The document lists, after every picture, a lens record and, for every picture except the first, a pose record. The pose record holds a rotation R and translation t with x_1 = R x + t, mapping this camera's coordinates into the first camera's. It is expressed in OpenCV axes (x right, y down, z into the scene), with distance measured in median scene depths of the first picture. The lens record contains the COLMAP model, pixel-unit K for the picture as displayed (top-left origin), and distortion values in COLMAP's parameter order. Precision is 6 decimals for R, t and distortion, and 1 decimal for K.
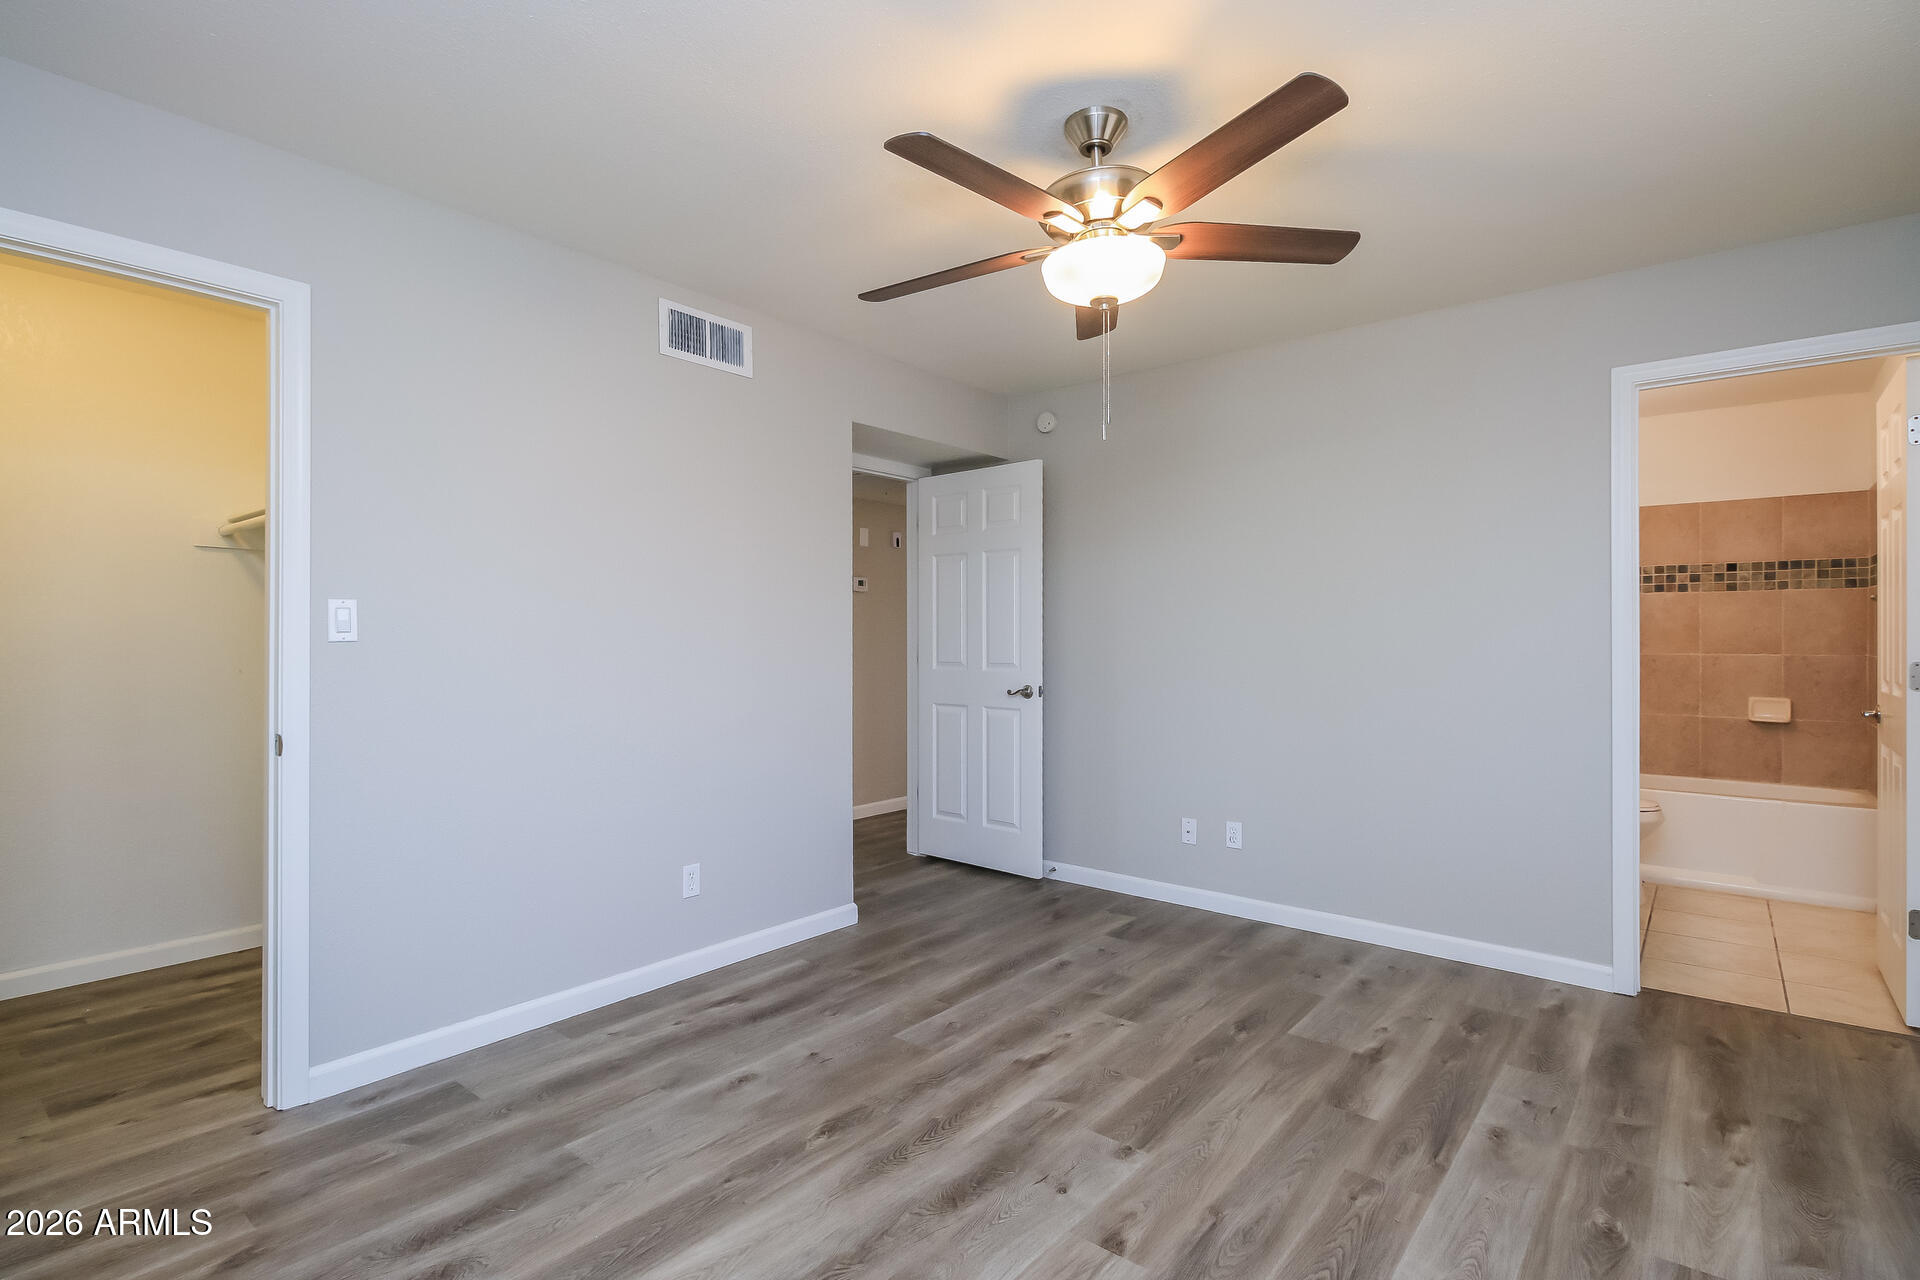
lens RADIAL K [[894.6, 0, 972.2], [0, 894.6, 629.6], [0, 0, 1]] dist [0.000489, -0.000201]
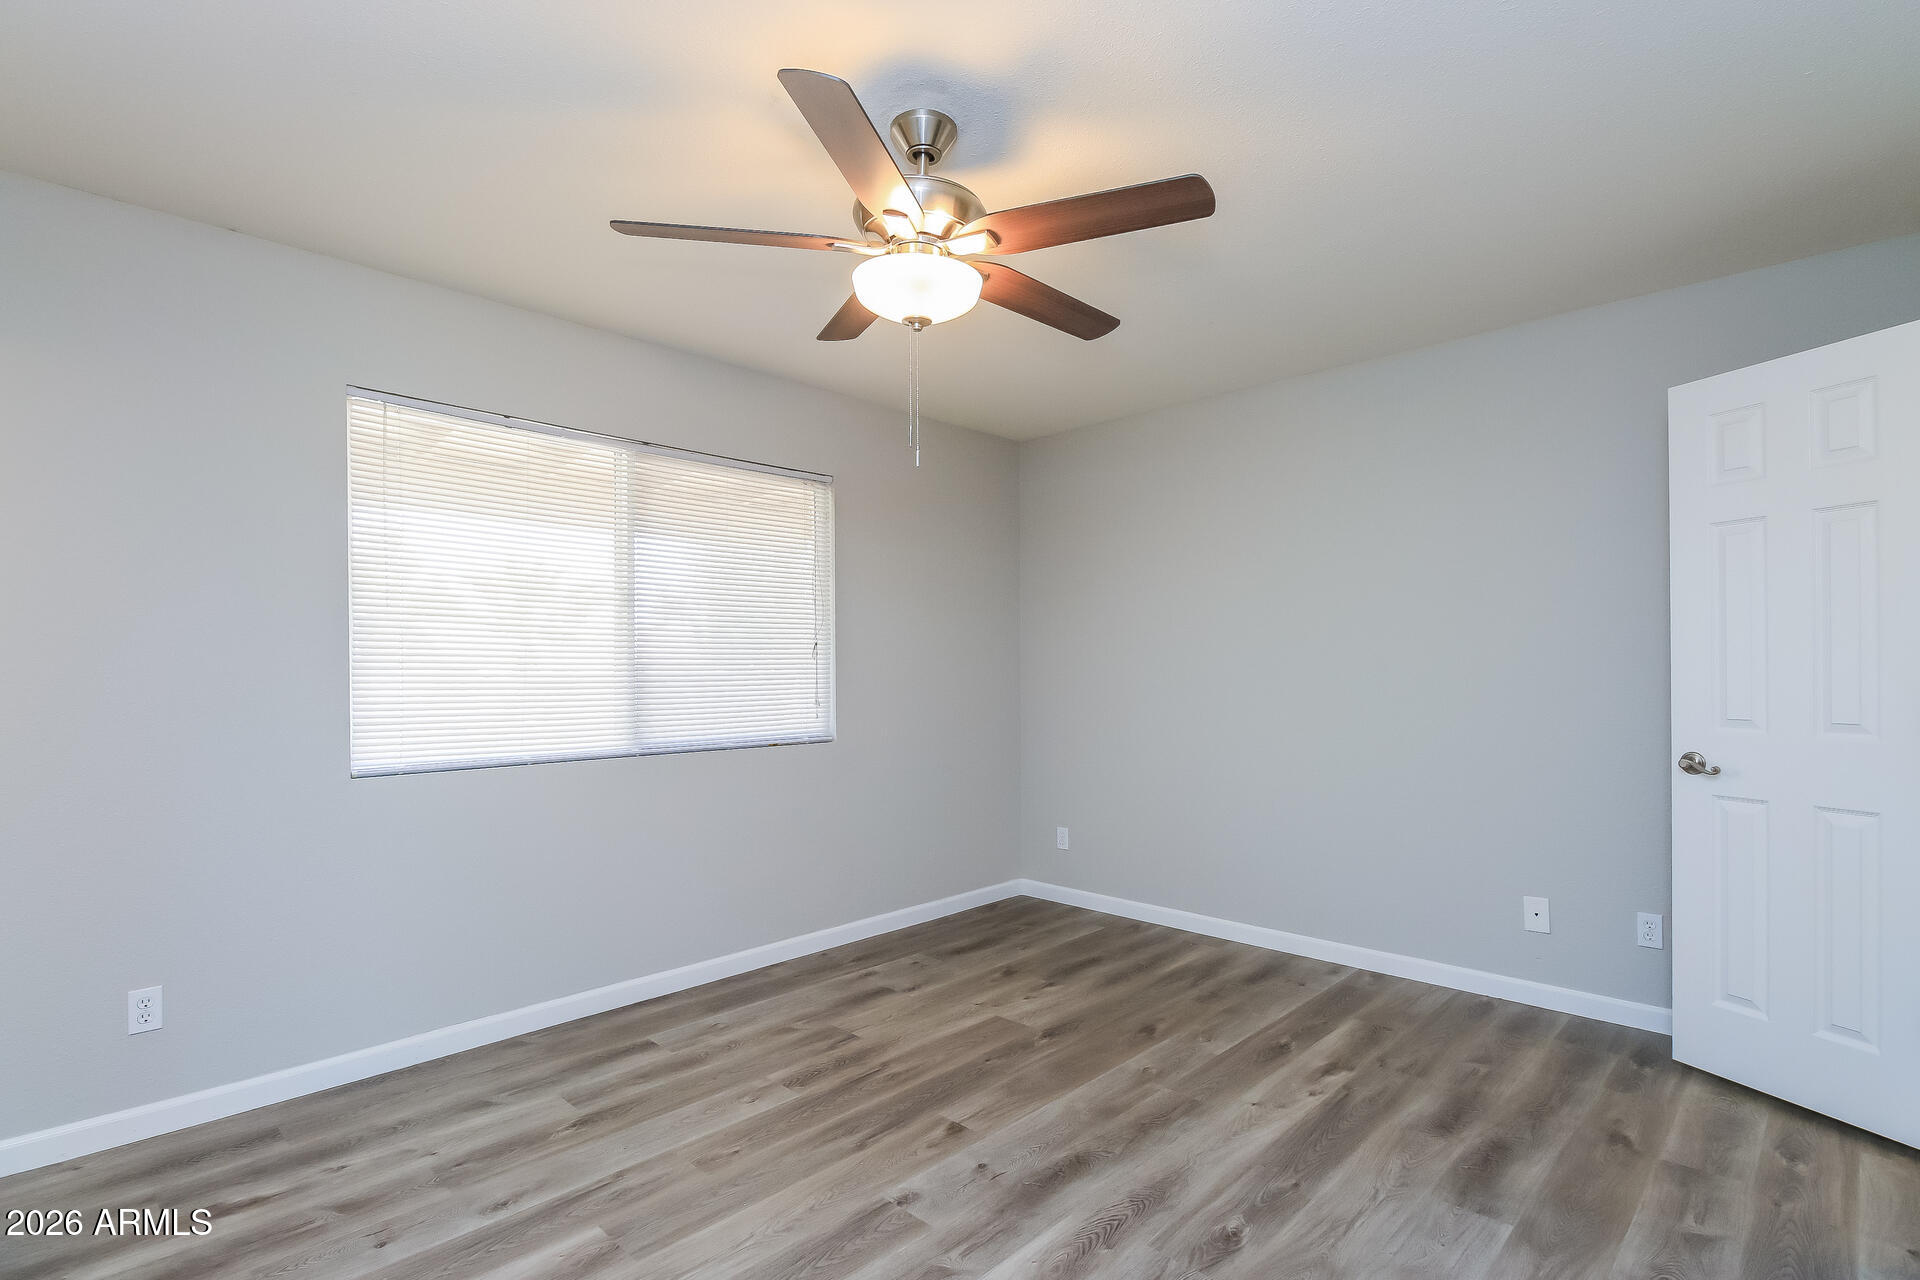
lens RADIAL K [[894.6, 0, 972.2], [0, 894.6, 629.6], [0, 0, 1]] dist [0.000489, -0.000201]
pose [[-0.995939, 0.009701, 0.089504, 0.005846], [0.004285, 0.998159, -0.060504, 0.022934], [-0.089926, -0.059875, -0.994147, 2.014881]]
